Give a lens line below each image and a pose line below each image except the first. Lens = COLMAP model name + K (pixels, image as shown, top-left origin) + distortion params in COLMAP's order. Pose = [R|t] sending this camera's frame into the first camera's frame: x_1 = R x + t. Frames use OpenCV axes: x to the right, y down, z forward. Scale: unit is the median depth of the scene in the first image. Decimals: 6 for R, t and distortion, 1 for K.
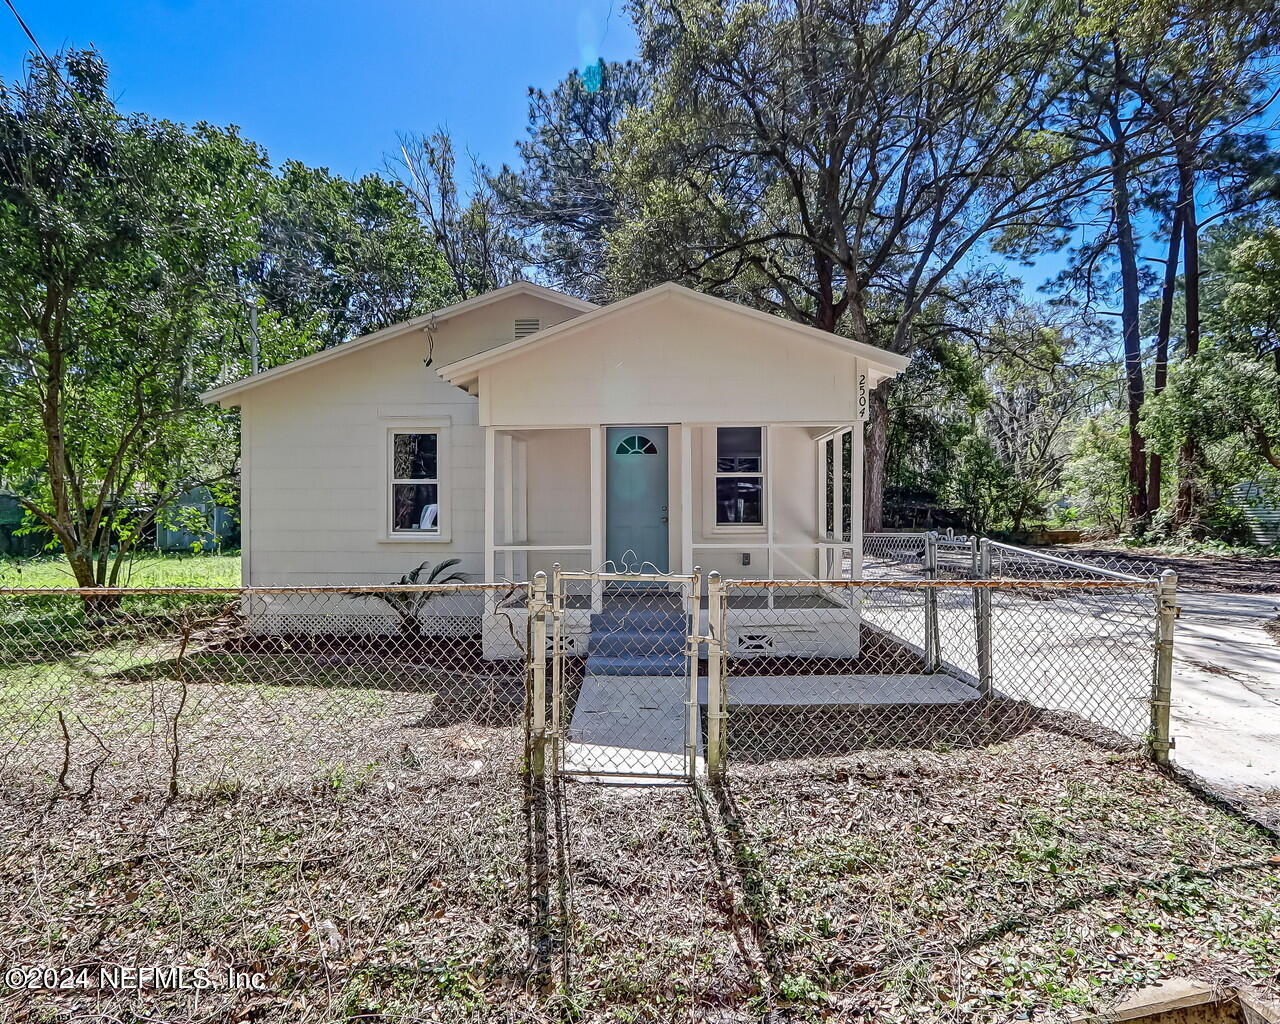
lens RADIAL K [[701.5, 0, 636.1], [0, 701.5, 512.1], [0, 0, 1]] dist [-0.000165, 0.002447]
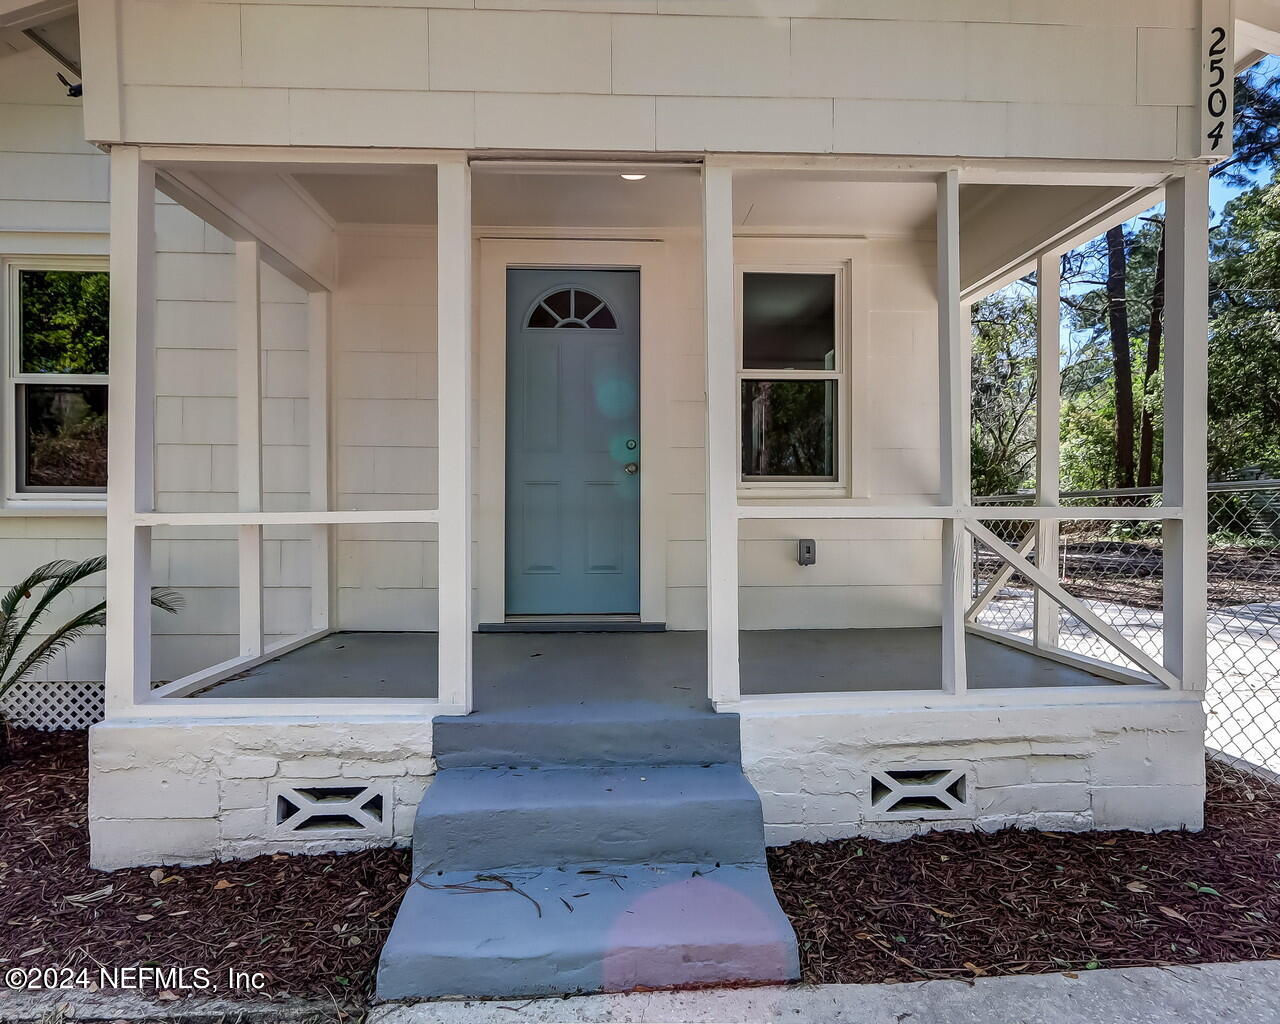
lens RADIAL K [[701.5, 0, 636.1], [0, 701.5, 512.1], [0, 0, 1]] dist [-0.000165, 0.002447]
pose [[0.995164, 0.003284, 0.098175, -0.002509], [-0.003834, 0.999978, 0.005421, 0.038195], [-0.098155, -0.005771, 0.995154, 0.540150]]
